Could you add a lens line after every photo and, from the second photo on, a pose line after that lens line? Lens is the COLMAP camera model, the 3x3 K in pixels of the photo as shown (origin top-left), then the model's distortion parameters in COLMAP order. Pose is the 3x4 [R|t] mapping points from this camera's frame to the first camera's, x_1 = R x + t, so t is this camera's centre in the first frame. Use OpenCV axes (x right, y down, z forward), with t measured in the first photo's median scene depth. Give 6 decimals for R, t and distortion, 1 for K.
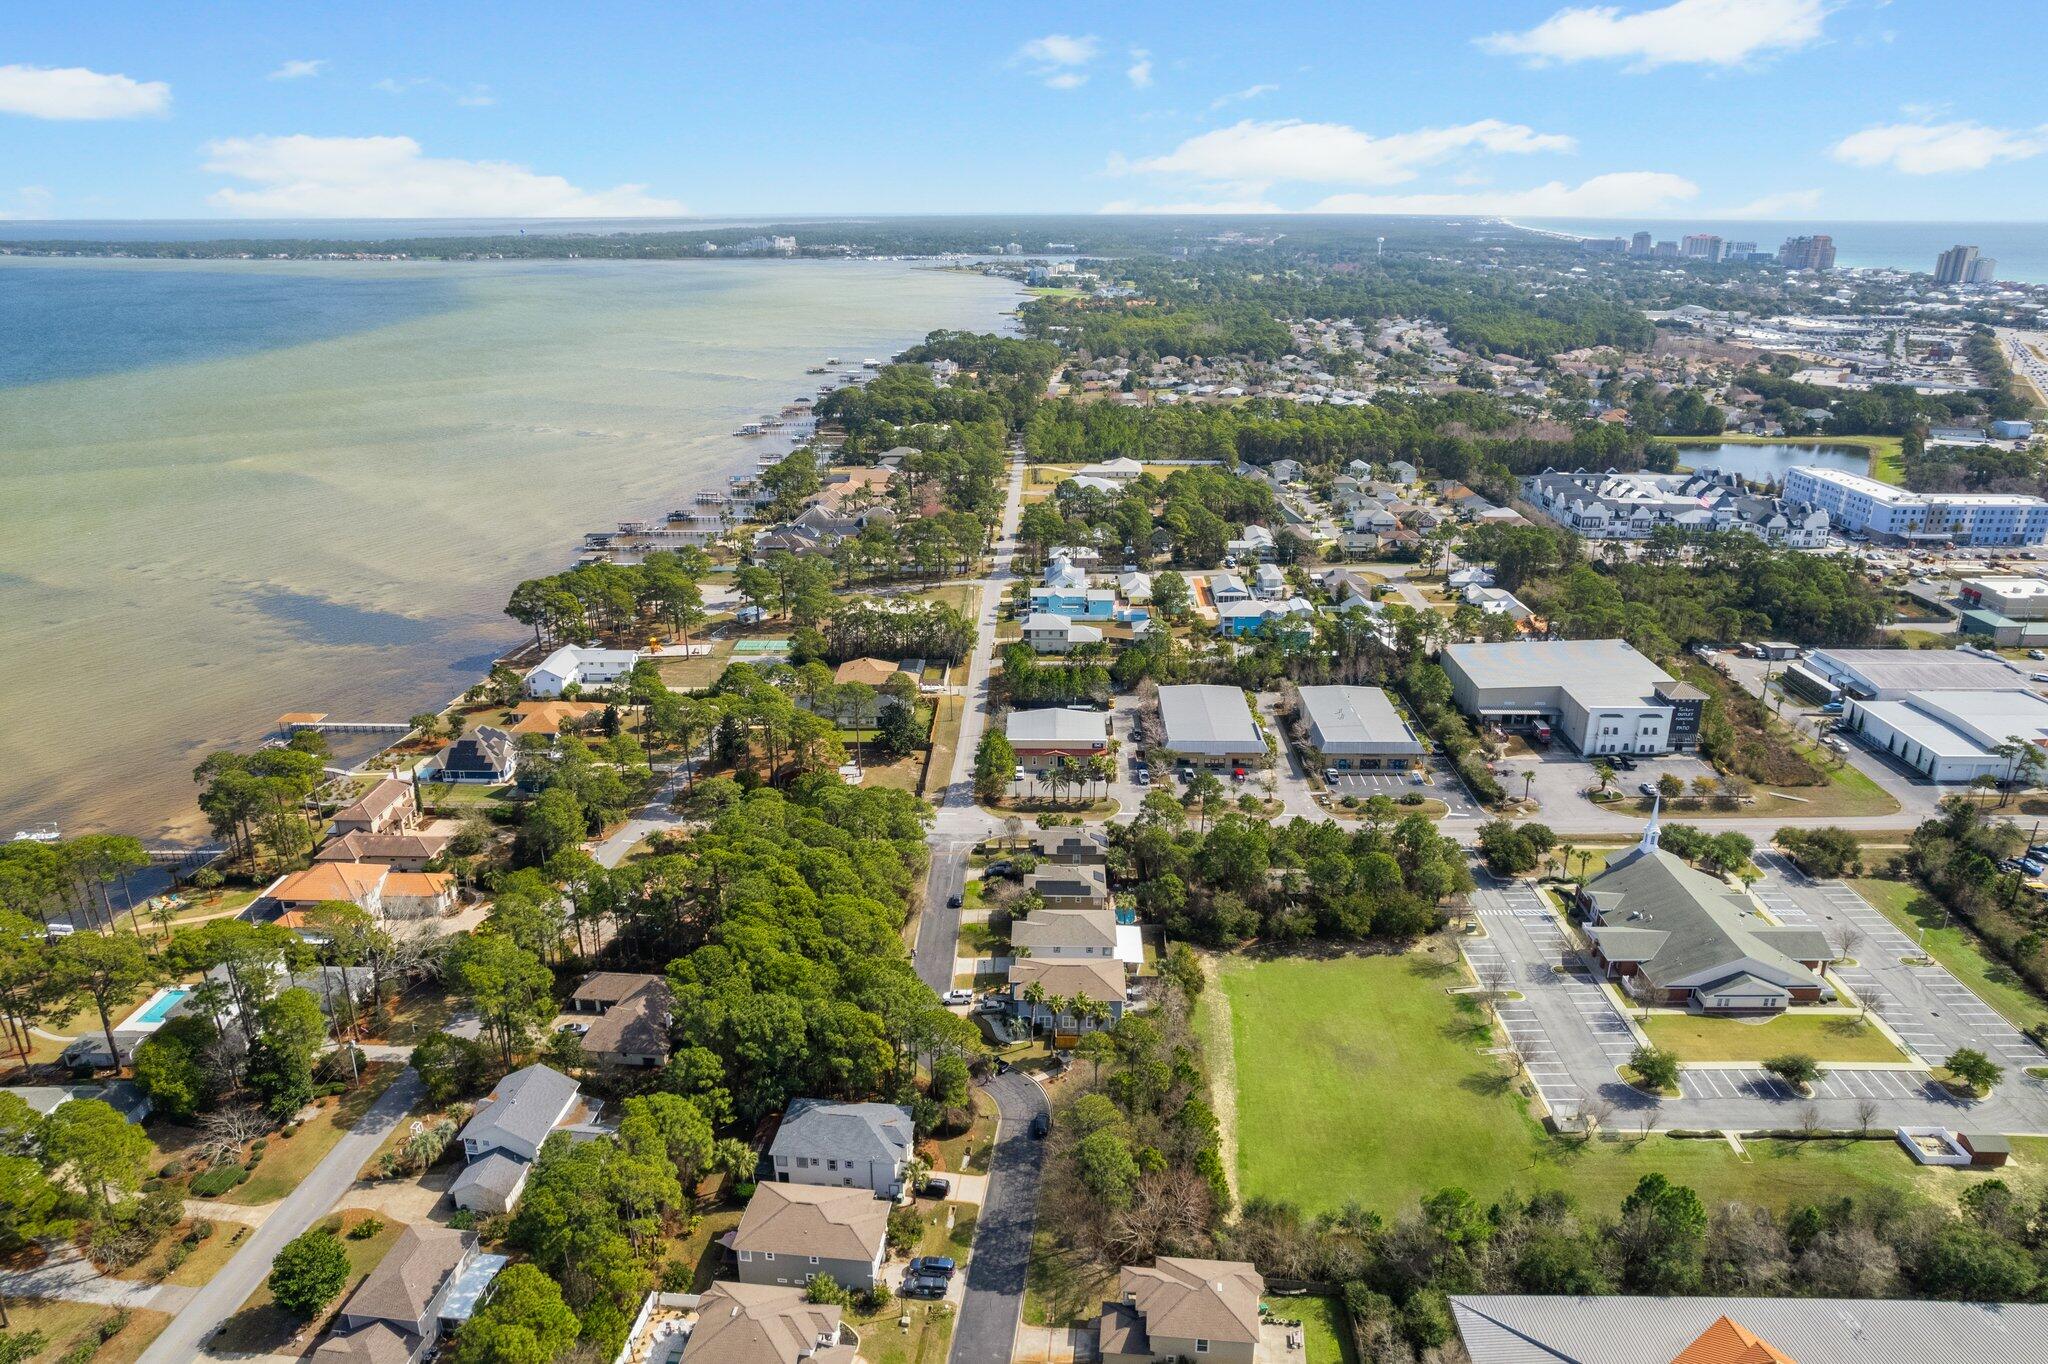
lens RADIAL K [[1386.2, 0, 1024.0], [0, 1386.2, 684.2], [0, 0, 1]] dist [0.003754, 0.000901]
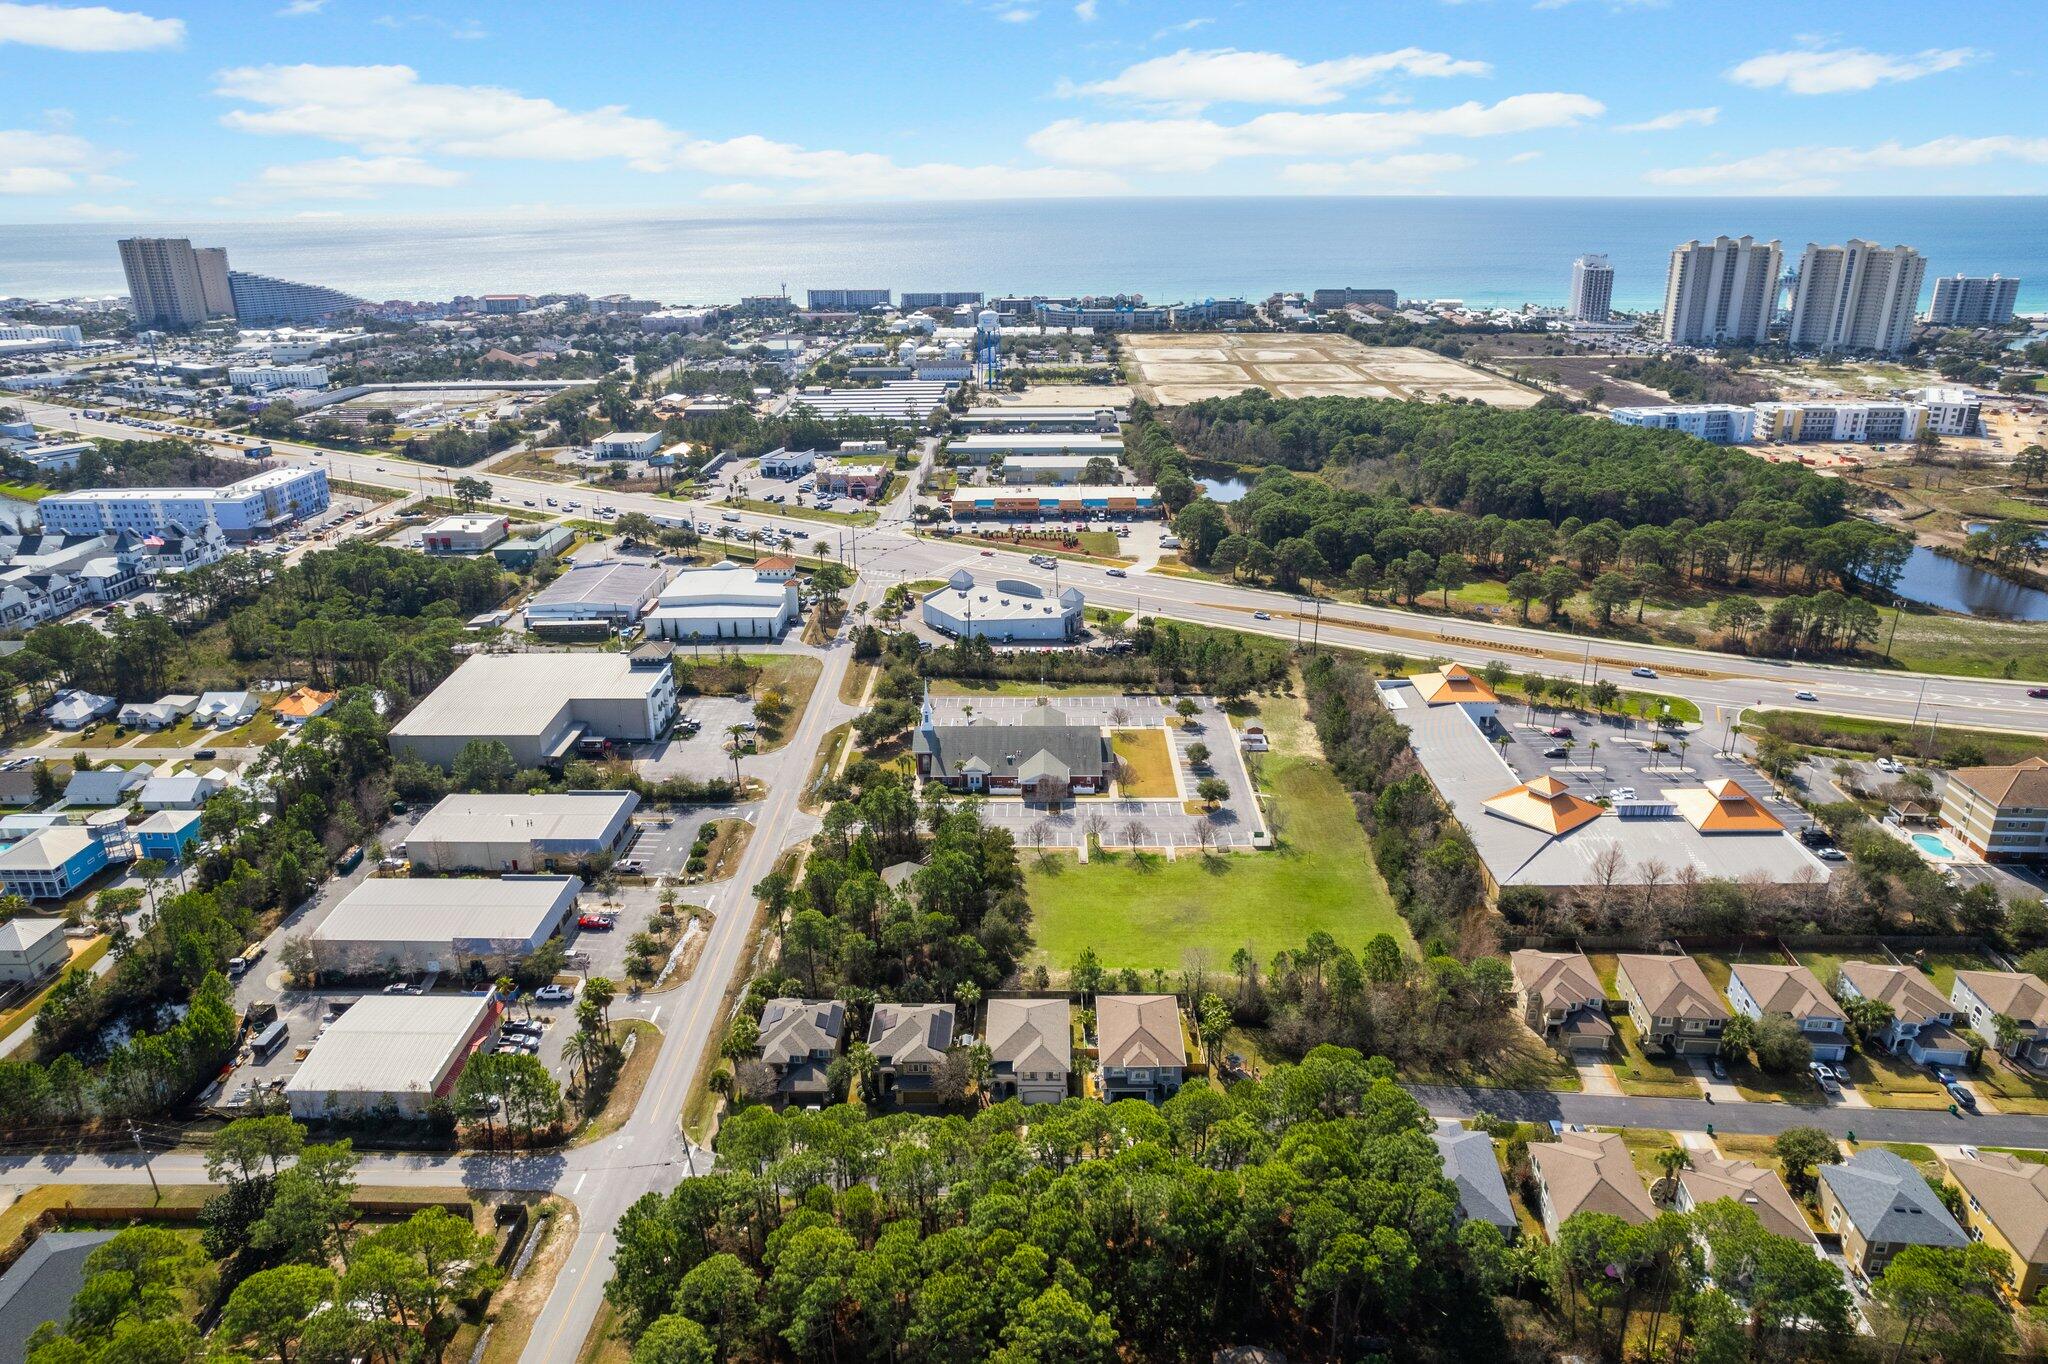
lens RADIAL K [[1330.3, 0, 1043.2], [0, 1330.3, 705.5], [0, 0, 1]] dist [-0.079326, 0.063647]
pose [[-0.030032, -0.364962, 0.930538, -0.529830], [0.328548, 0.875625, 0.354029, -0.233833], [-0.944010, 0.316359, 0.093611, 0.678176]]
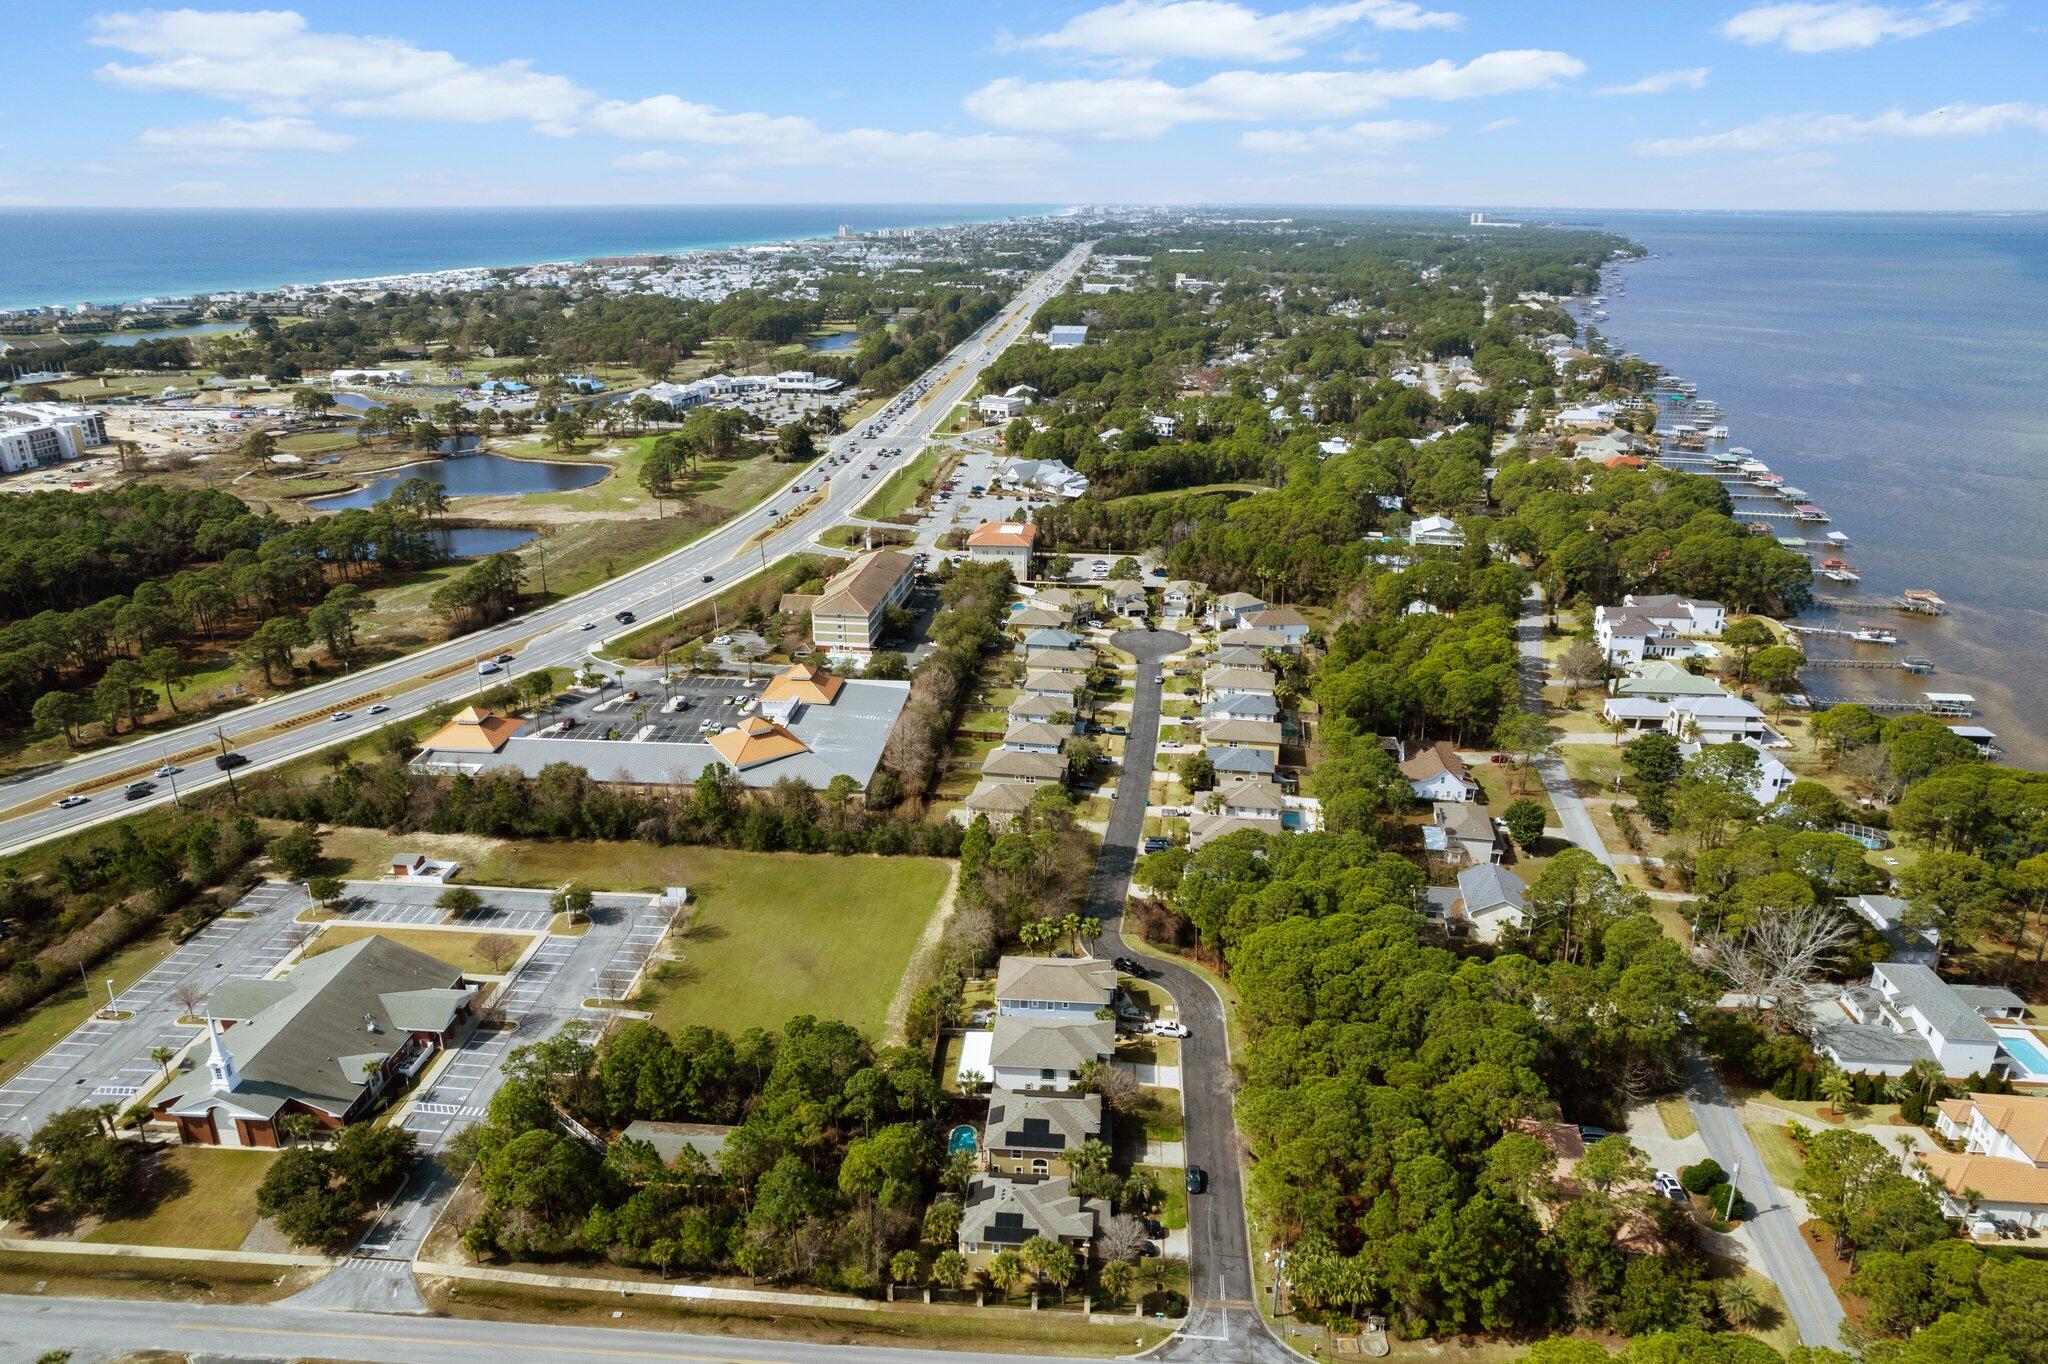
lens RADIAL K [[1330.3, 0, 1043.2], [0, 1330.3, 705.5], [0, 0, 1]] dist [-0.079326, 0.063647]
pose [[-0.999692, -0.013249, 0.021000, 0.016132], [0.003251, 0.768628, 0.639688, -0.398386], [-0.024617, 0.639559, -0.768348, 1.188882]]
